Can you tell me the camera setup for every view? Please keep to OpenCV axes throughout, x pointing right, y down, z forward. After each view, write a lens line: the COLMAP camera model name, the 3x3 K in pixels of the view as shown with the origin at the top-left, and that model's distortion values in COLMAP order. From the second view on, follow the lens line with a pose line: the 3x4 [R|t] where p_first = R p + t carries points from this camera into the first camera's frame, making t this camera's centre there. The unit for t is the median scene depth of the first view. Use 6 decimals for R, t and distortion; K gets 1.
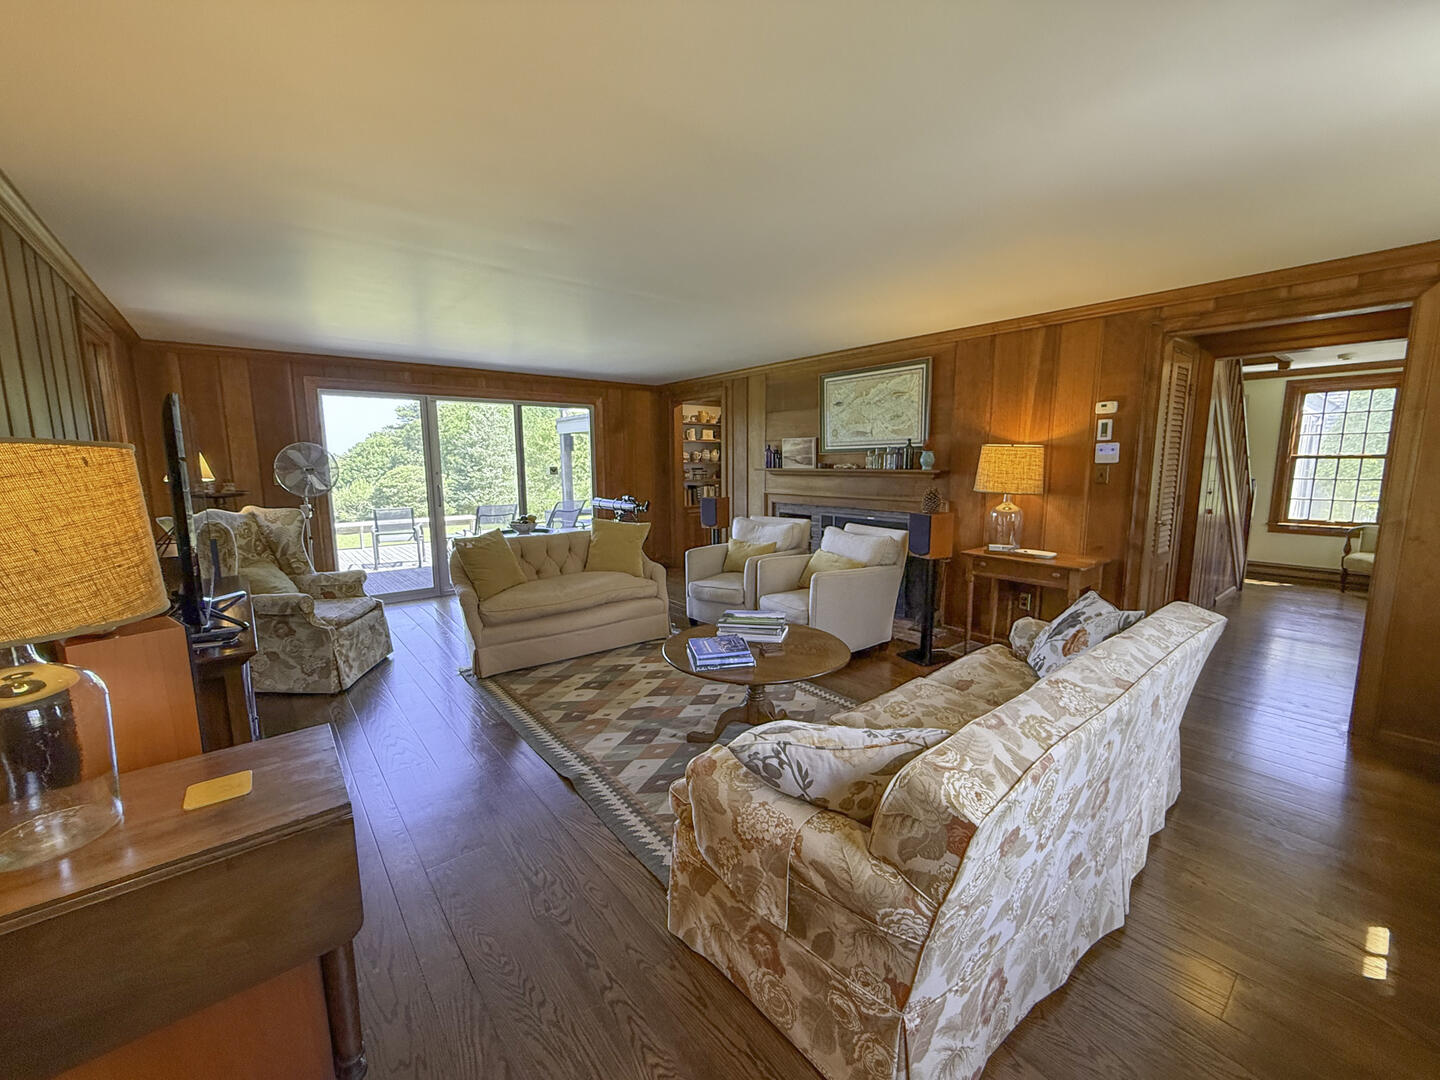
lens RADIAL K [[587.6, 0, 713.1], [0, 587.6, 537.7], [0, 0, 1]] dist [-0.001128, 0.000536]
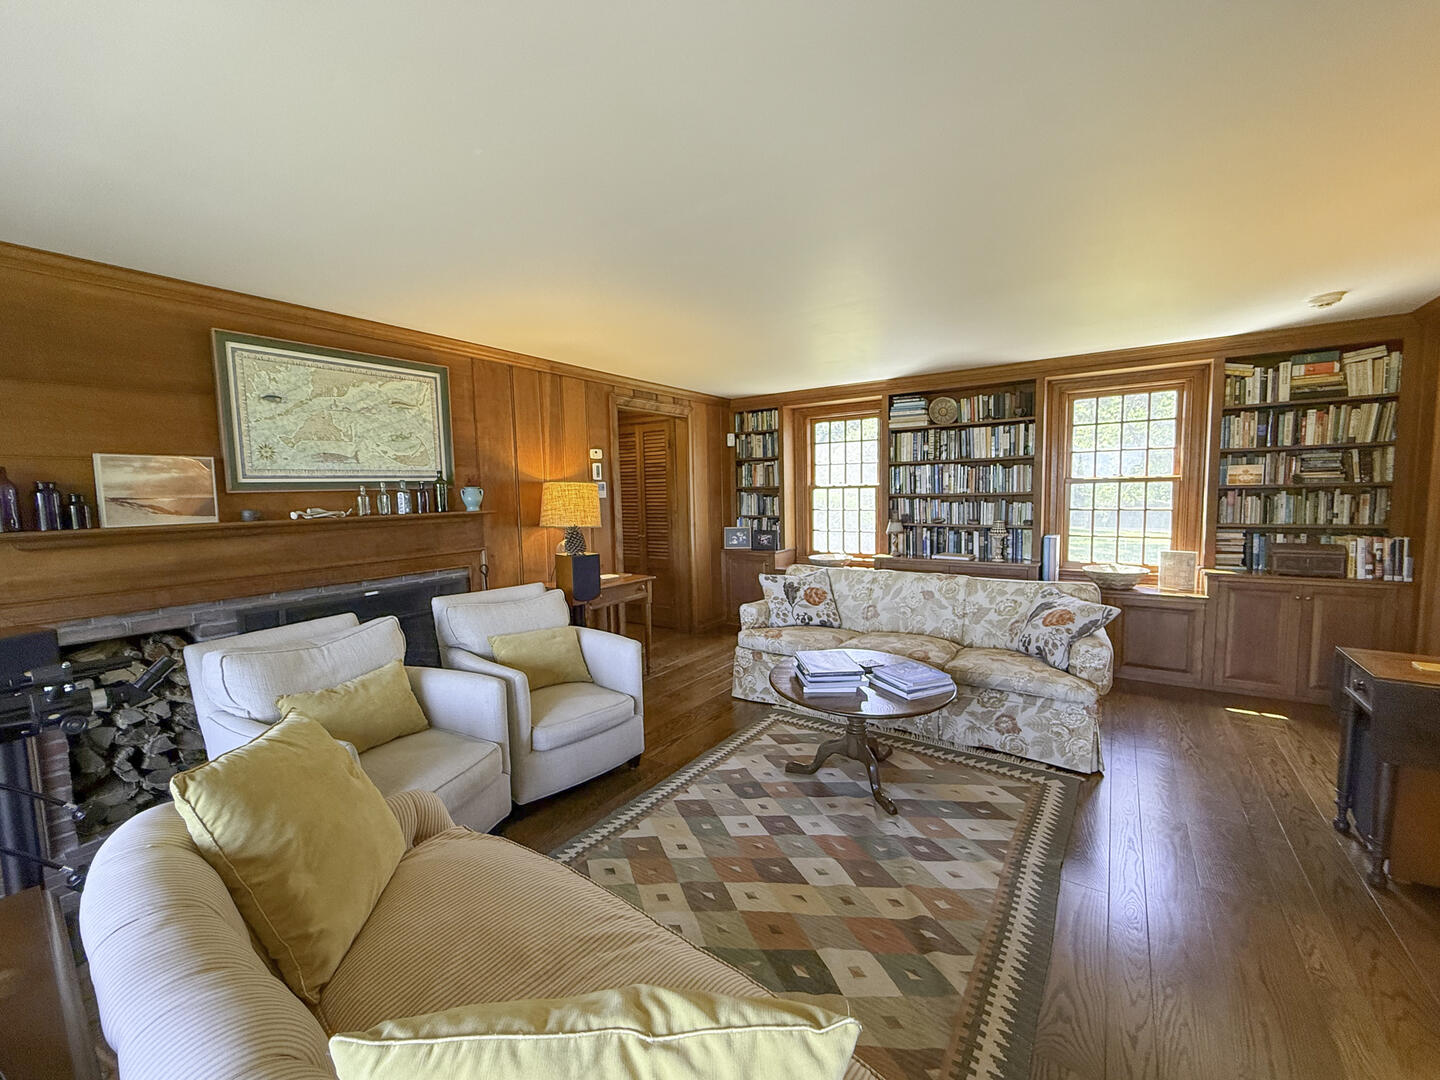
lens RADIAL K [[587.6, 0, 722.2], [0, 587.6, 540.4], [0, 0, 1]] dist [-0.001128, 0.000536]
pose [[-0.304943, -0.067647, 0.949965, -0.584010], [0.150956, 0.981431, 0.118346, -0.142954], [-0.940331, 0.179491, -0.289069, 1.098610]]
